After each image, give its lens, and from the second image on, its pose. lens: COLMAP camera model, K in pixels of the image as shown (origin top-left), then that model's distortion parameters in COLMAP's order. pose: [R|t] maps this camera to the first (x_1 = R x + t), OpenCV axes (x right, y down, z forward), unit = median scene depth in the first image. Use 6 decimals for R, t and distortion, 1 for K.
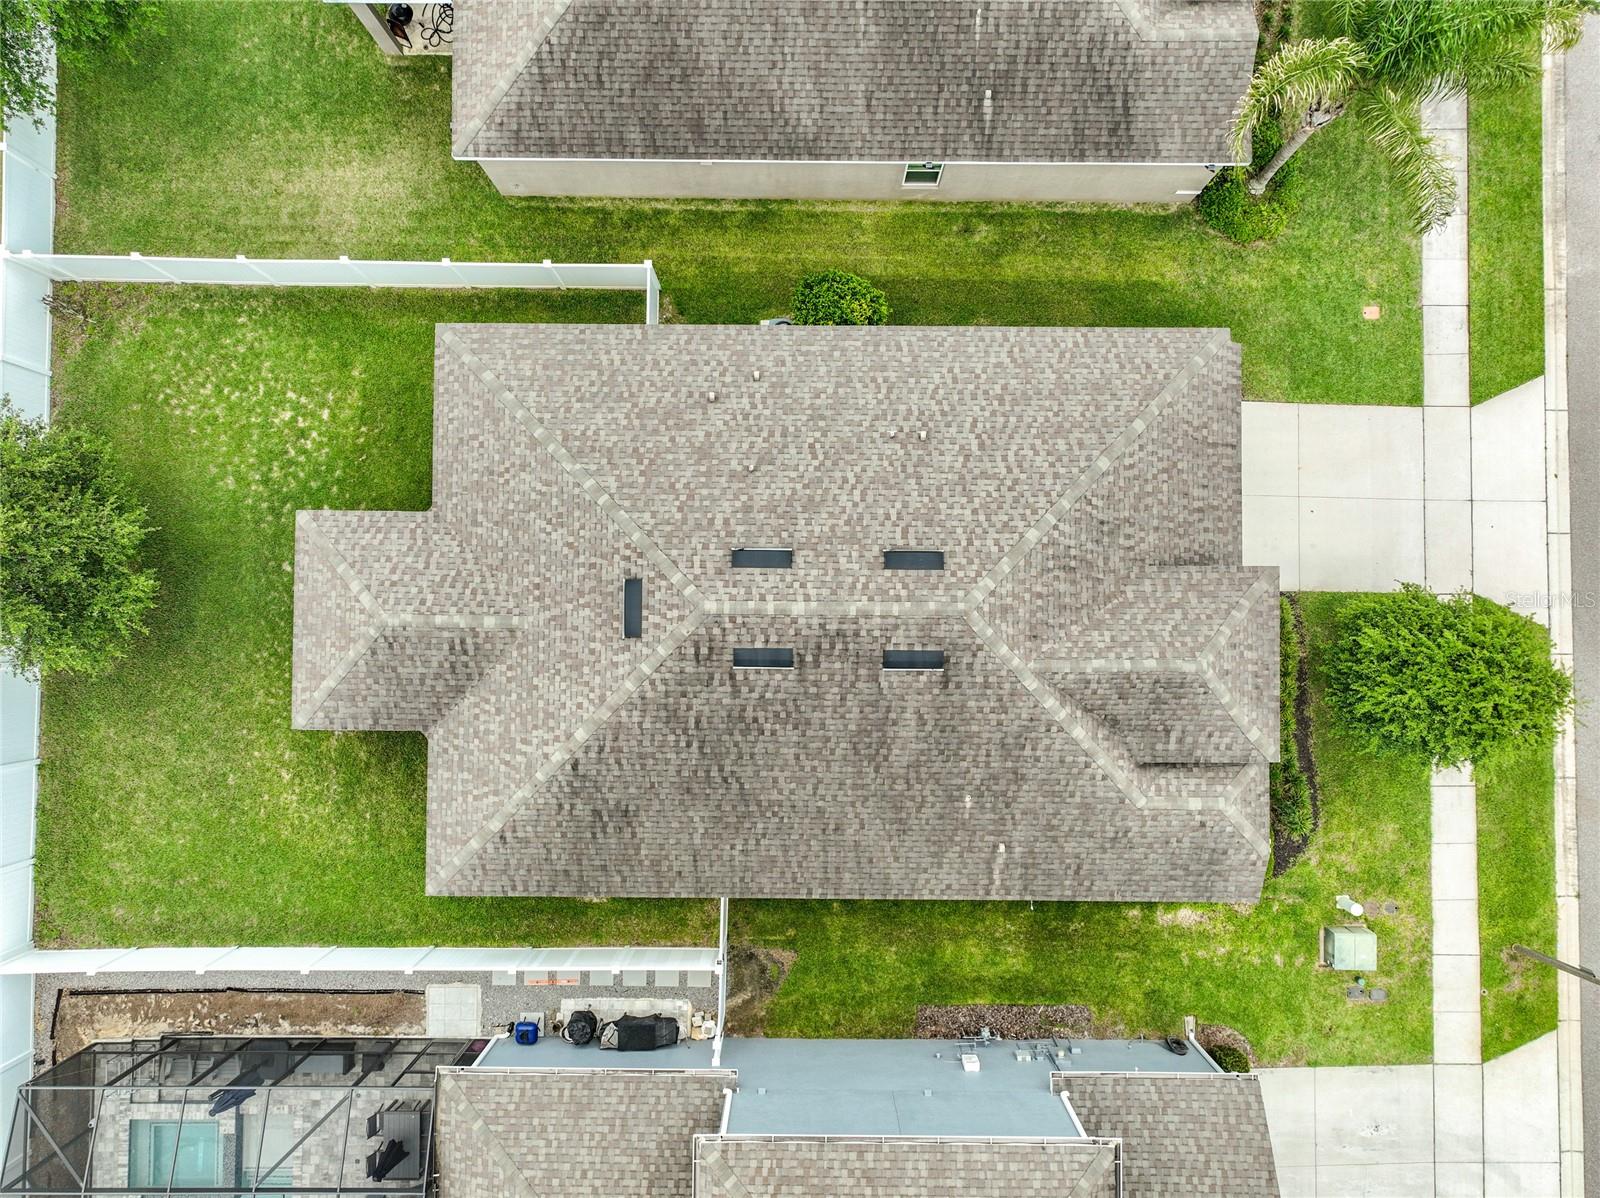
lens RADIAL K [[1117.6, 0, 803.7], [0, 1117.6, 596.0], [0, 0, 1]] dist [-0.005079, 0.022037]
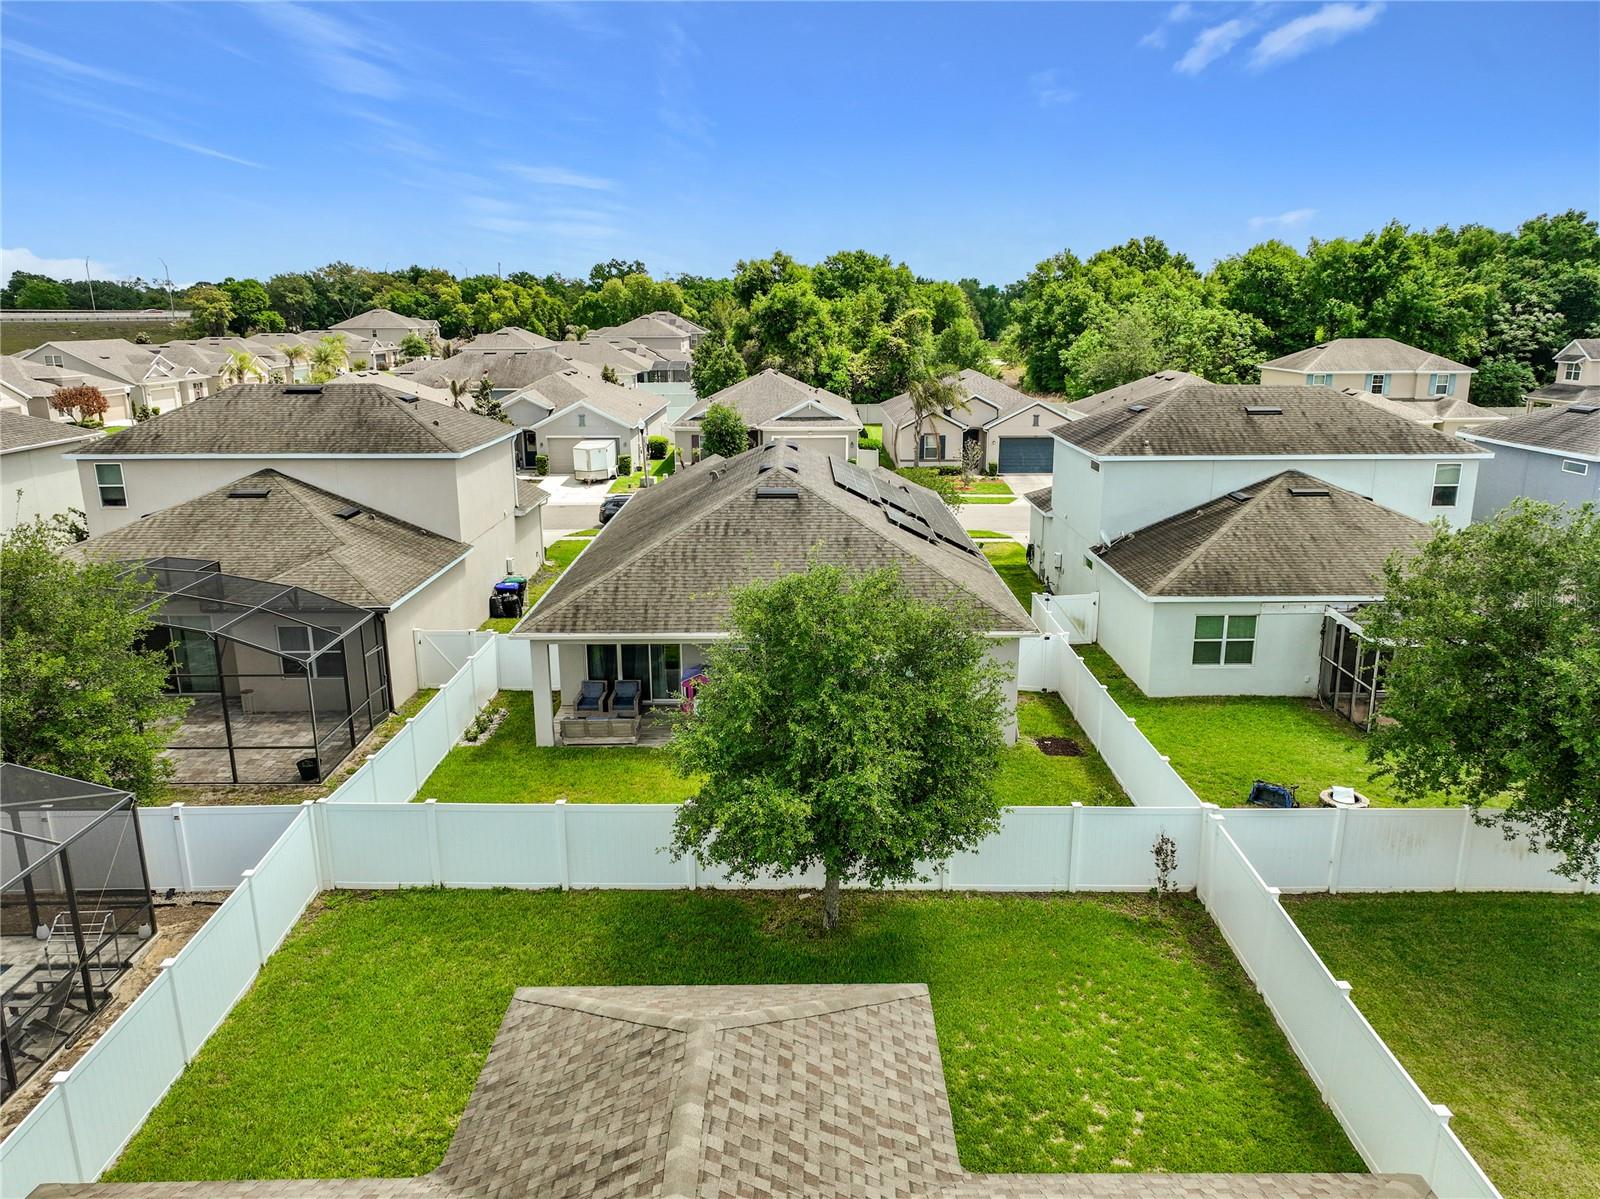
lens RADIAL K [[1117.6, 0, 803.7], [0, 1117.6, 596.5], [0, 0, 1]] dist [-0.005079, 0.022037]
pose [[0.009932, 0.240494, -0.970600, 0.016409], [-0.999573, 0.029068, -0.003026, -0.019898], [0.027485, 0.970215, 0.240680, 0.632205]]
